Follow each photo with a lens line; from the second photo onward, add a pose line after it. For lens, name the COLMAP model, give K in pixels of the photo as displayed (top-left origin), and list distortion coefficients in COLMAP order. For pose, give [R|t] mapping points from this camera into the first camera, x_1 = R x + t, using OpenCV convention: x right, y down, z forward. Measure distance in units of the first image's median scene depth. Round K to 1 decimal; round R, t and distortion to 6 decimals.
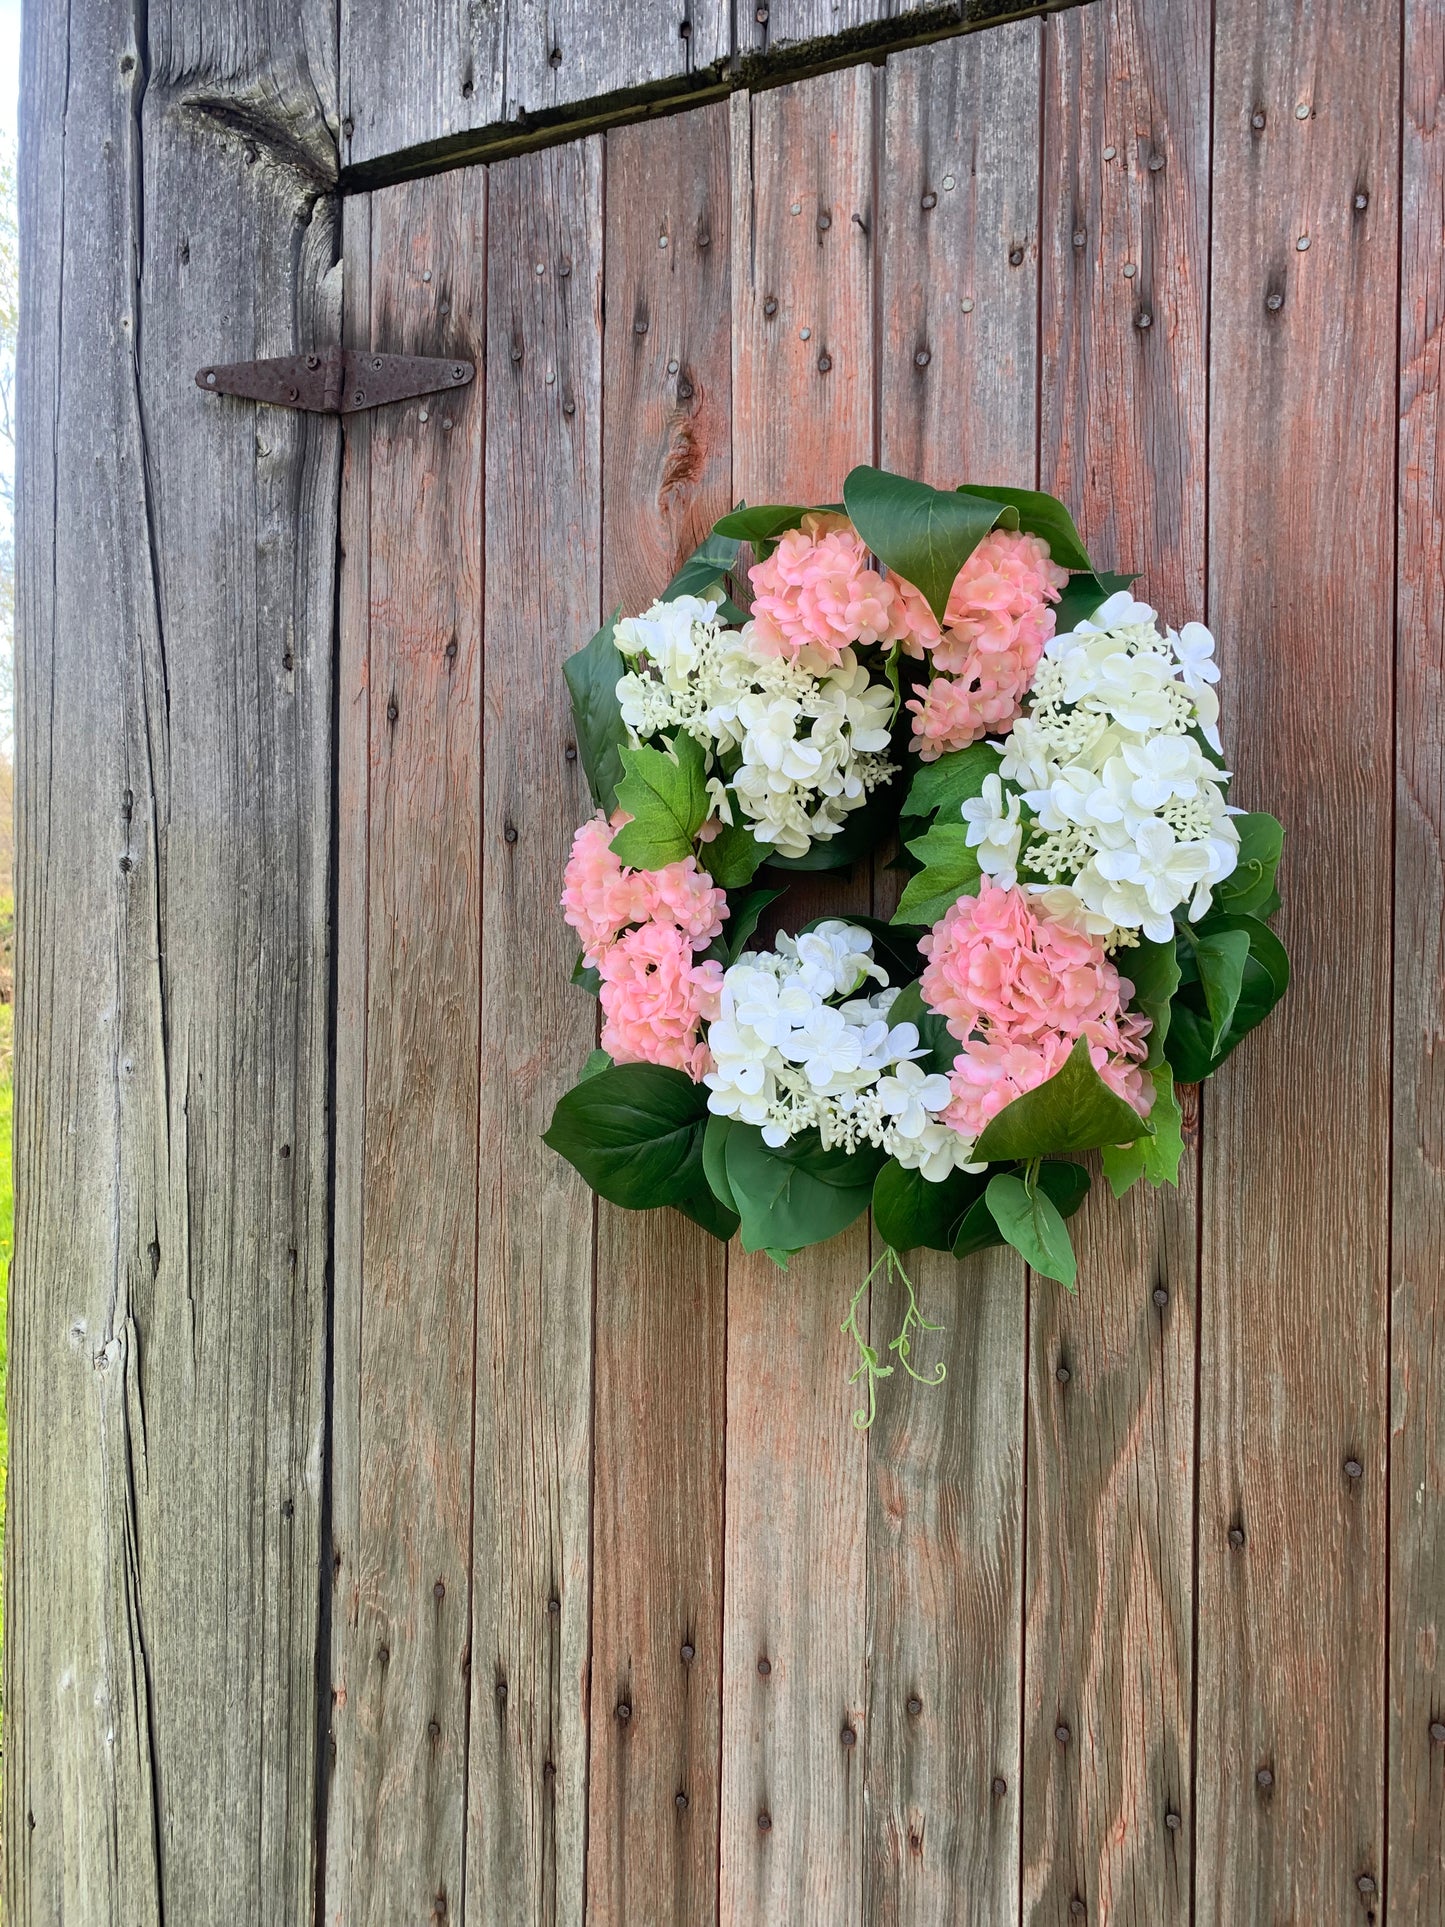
lens RADIAL K [[1525.6, 0, 695.8], [0, 1525.6, 948.6], [0, 0, 1]] dist [-0.003927, 0.001369]
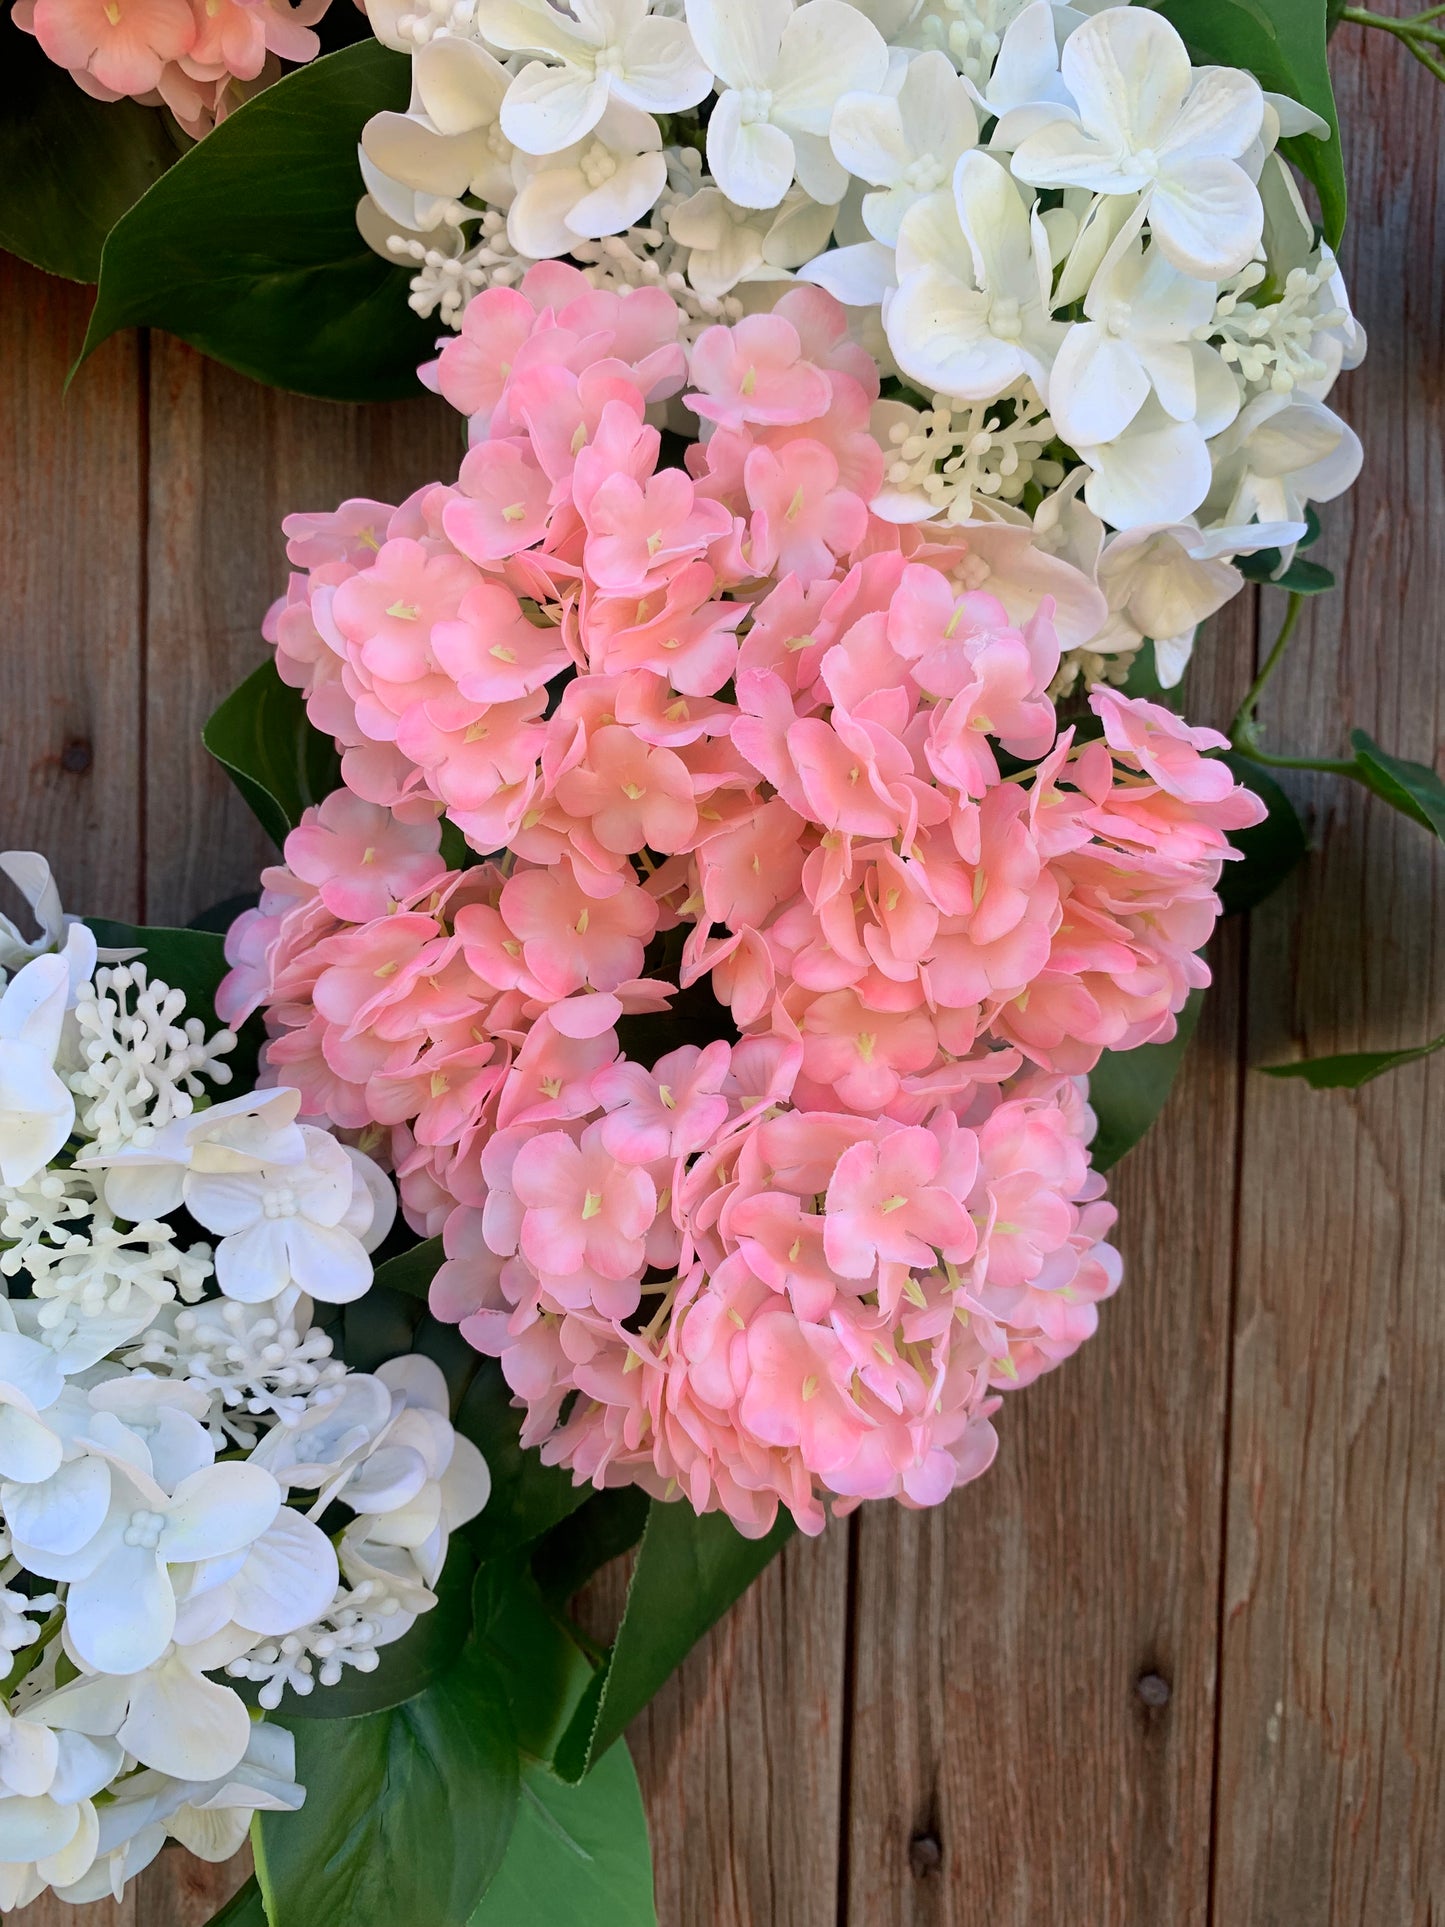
lens RADIAL K [[1525.6, 0, 744.6], [0, 1525.6, 967.2], [0, 0, 1]] dist [-0.003927, 0.001369]
pose [[0.909135, -0.009982, 0.416383, 0.092818], [-0.014611, 0.998333, 0.055834, 0.070496], [-0.416246, -0.056845, 0.907473, 0.543985]]
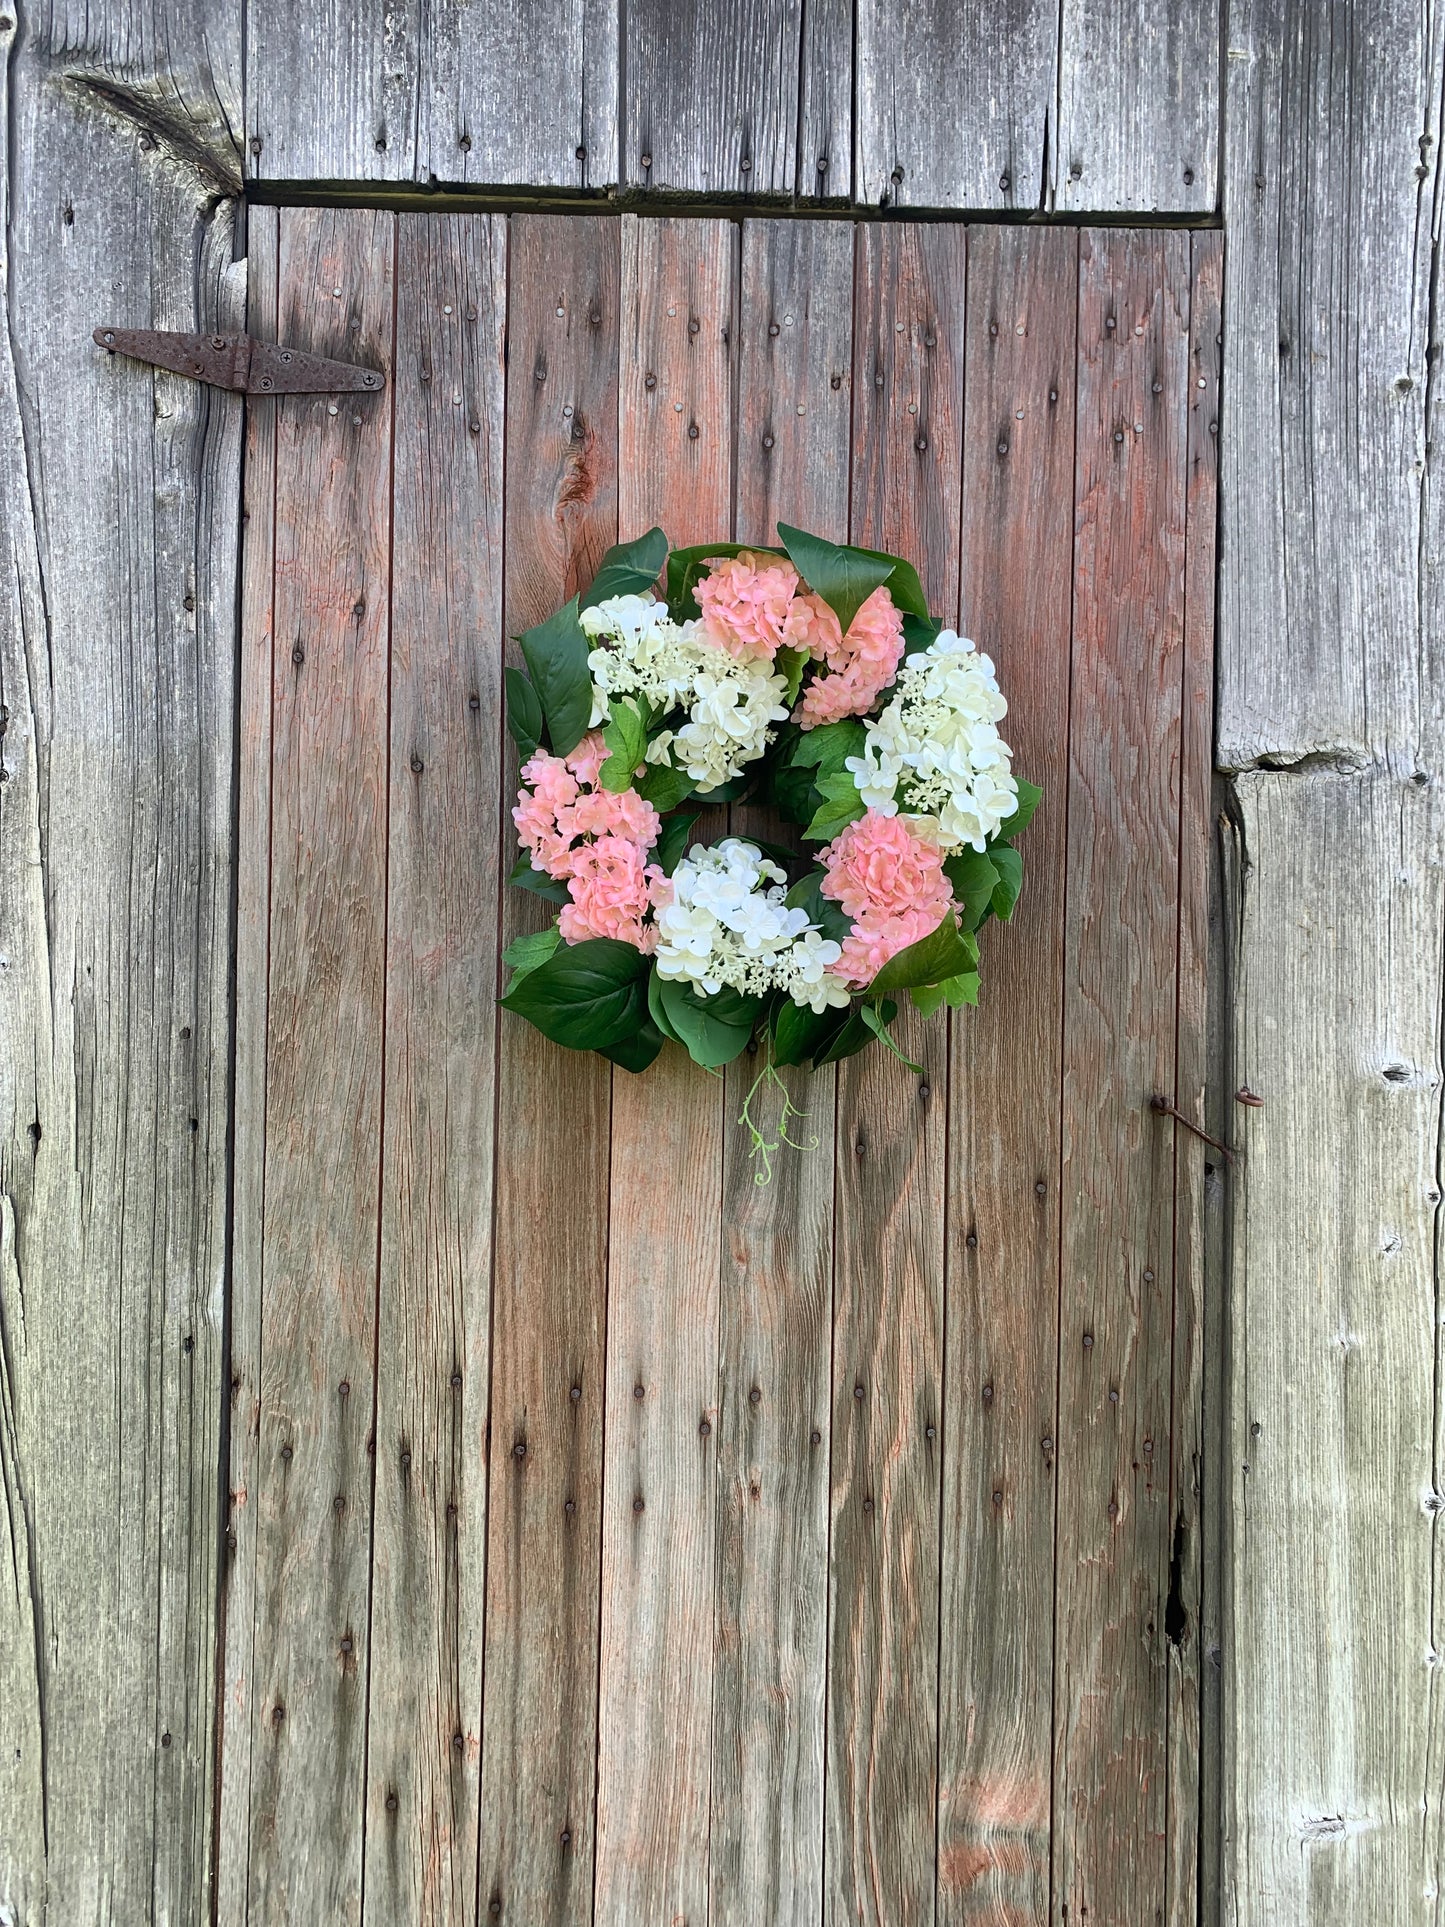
lens RADIAL K [[1525.6, 0, 722.0], [0, 1525.6, 947.6], [0, 0, 1]] dist [-0.003927, 0.001369]
pose [[0.891751, 0.001587, 0.452523, -0.525613], [-0.009821, 0.999826, 0.015847, 0.057518], [-0.452419, -0.018576, 0.891612, -0.244247]]
